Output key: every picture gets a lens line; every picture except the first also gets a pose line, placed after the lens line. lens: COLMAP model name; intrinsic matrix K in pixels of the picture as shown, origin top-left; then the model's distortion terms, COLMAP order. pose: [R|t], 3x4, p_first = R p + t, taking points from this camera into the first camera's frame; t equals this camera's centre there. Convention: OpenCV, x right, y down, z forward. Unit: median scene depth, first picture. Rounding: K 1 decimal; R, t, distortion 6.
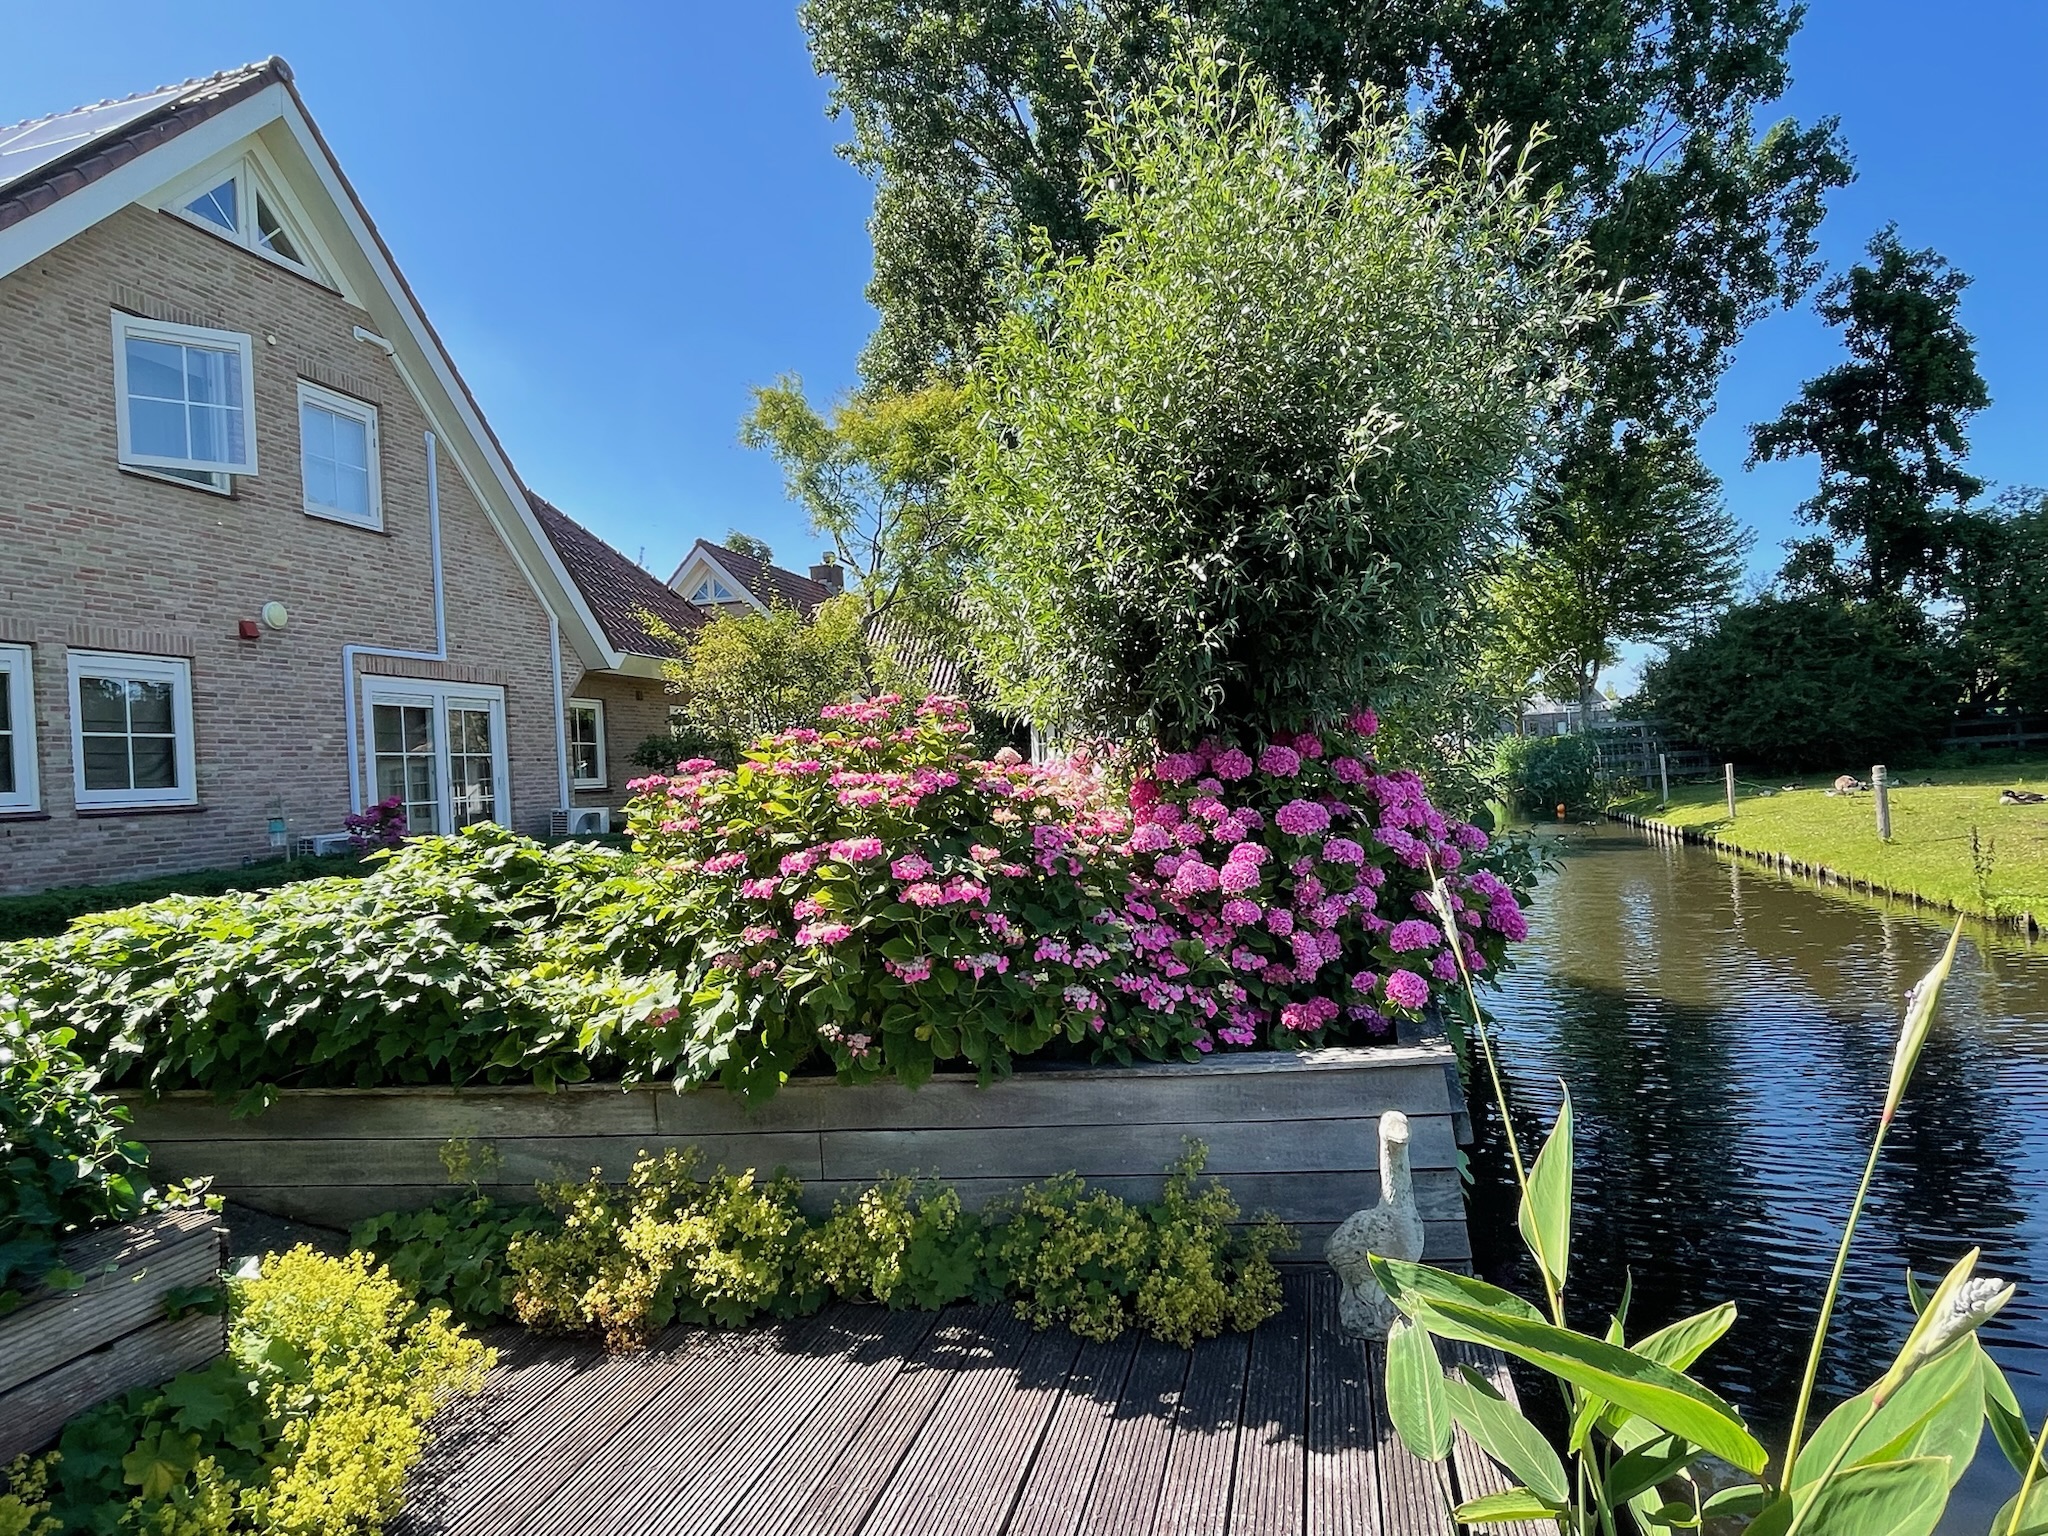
lens RADIAL K [[1119.7, 0, 1024.0], [0, 1119.7, 768.0], [0, 0, 1]] dist [0.001213, -0.000019]
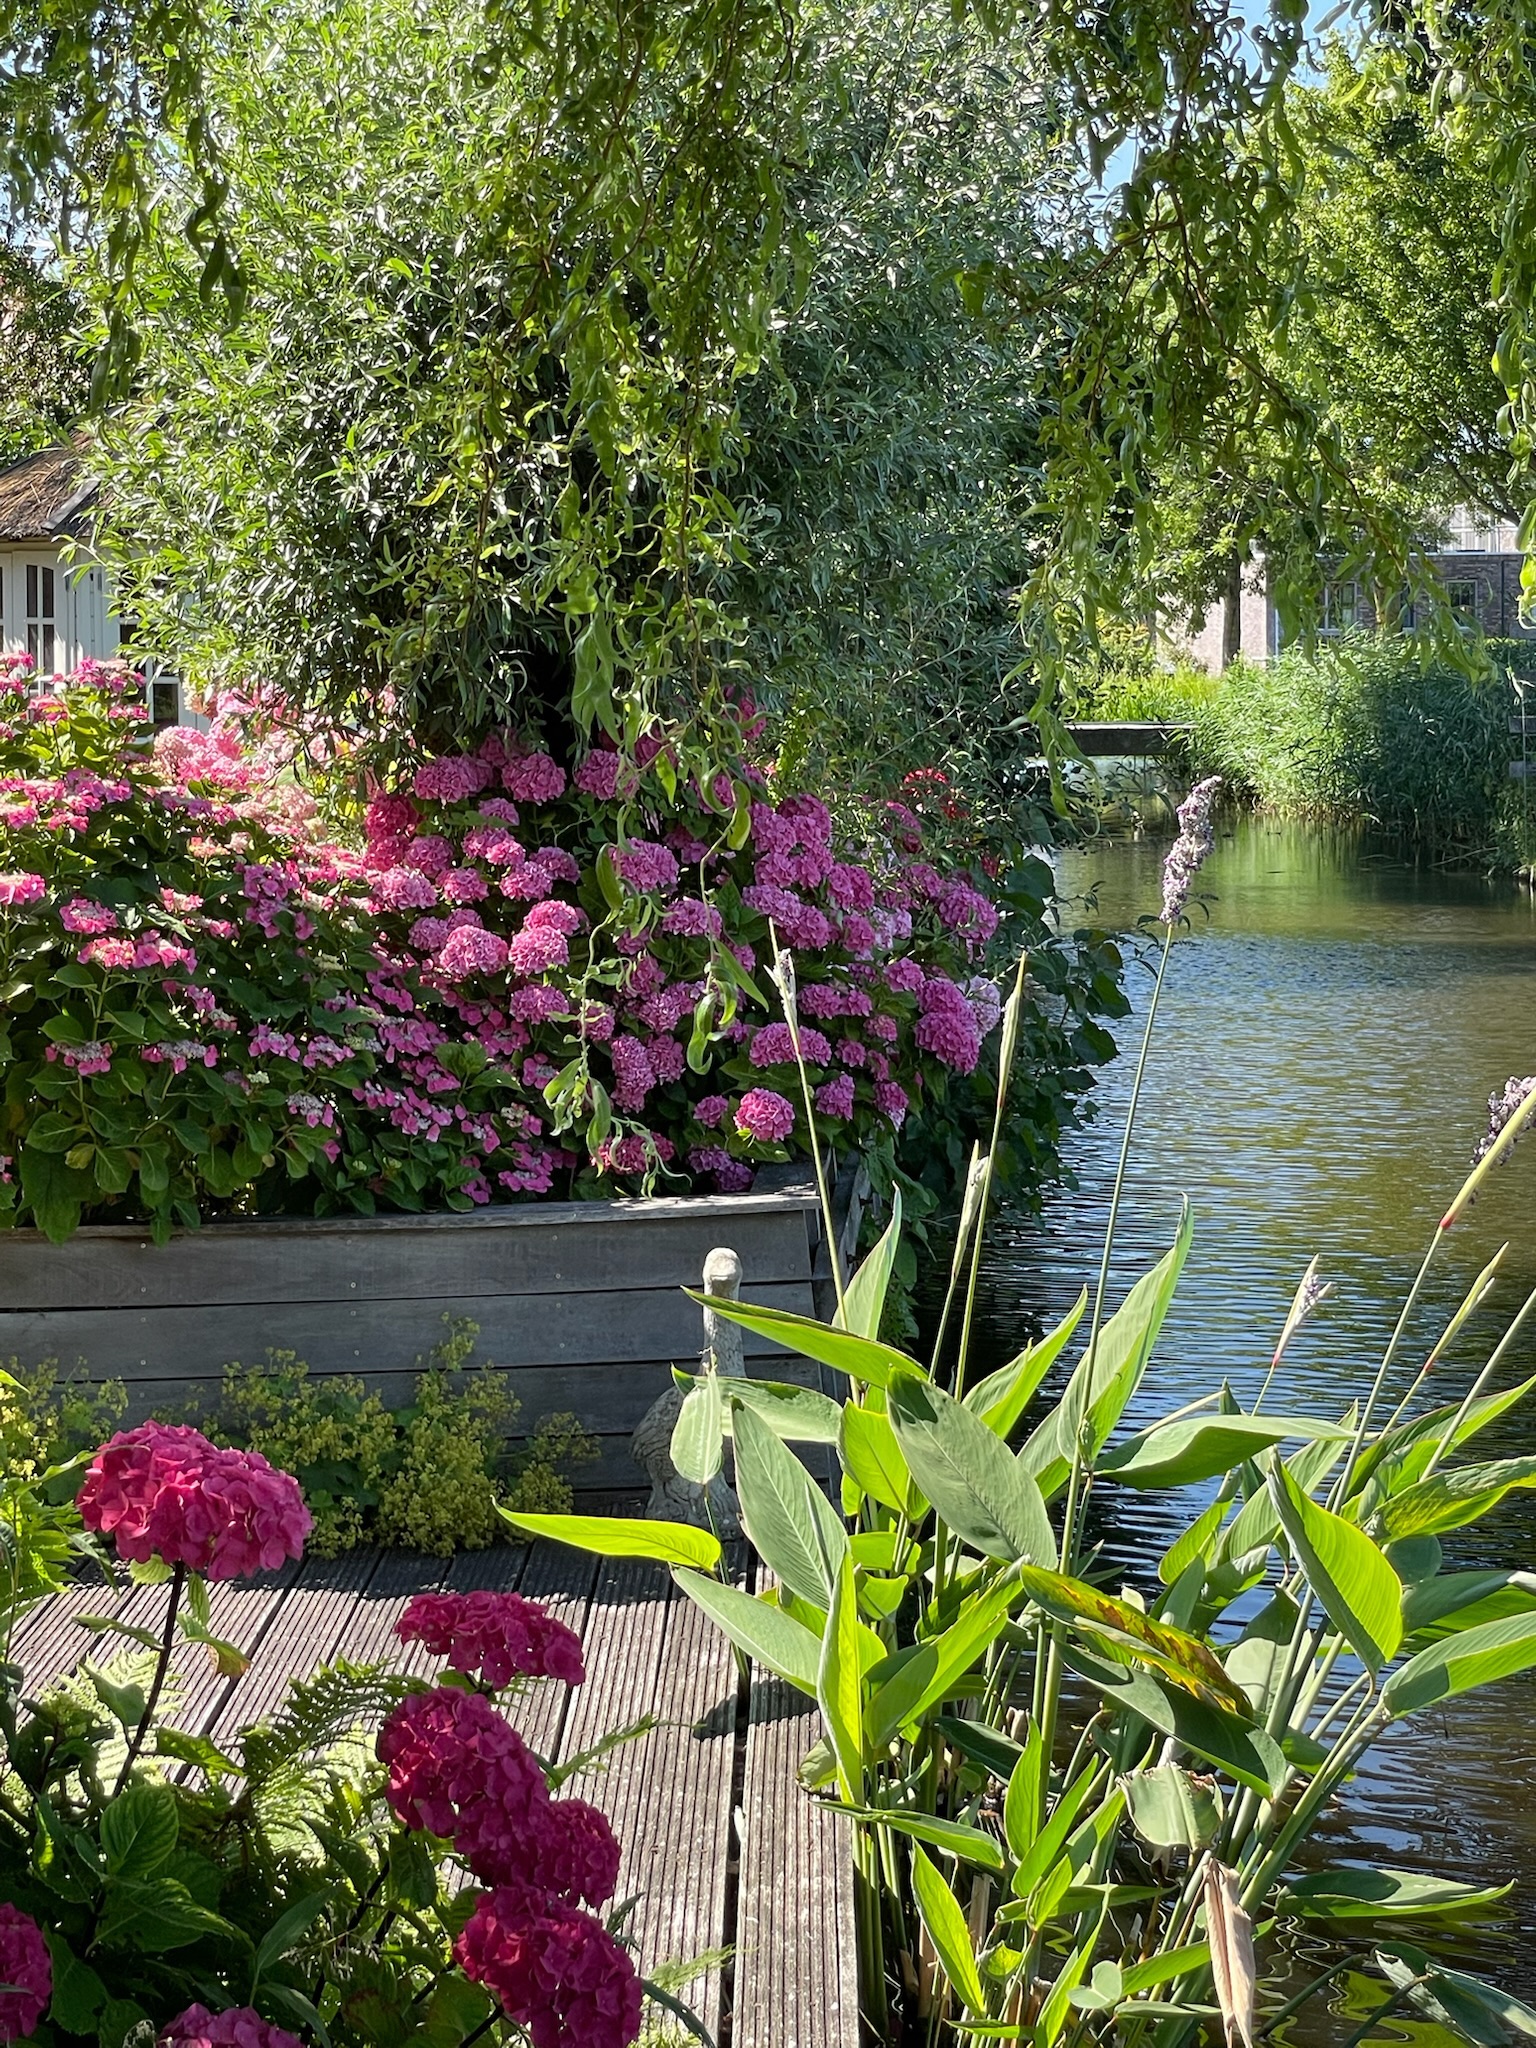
lens RADIAL K [[4086.7, 0, 768.0], [0, 4086.7, 1024.0], [0, 0, 1]] dist [0.265776, 0.072570]
pose [[0.968862, 0.024844, 0.246350, -0.285655], [-0.046610, 0.995466, 0.082919, -0.071170], [-0.243173, -0.091820, 0.965627, -1.447066]]
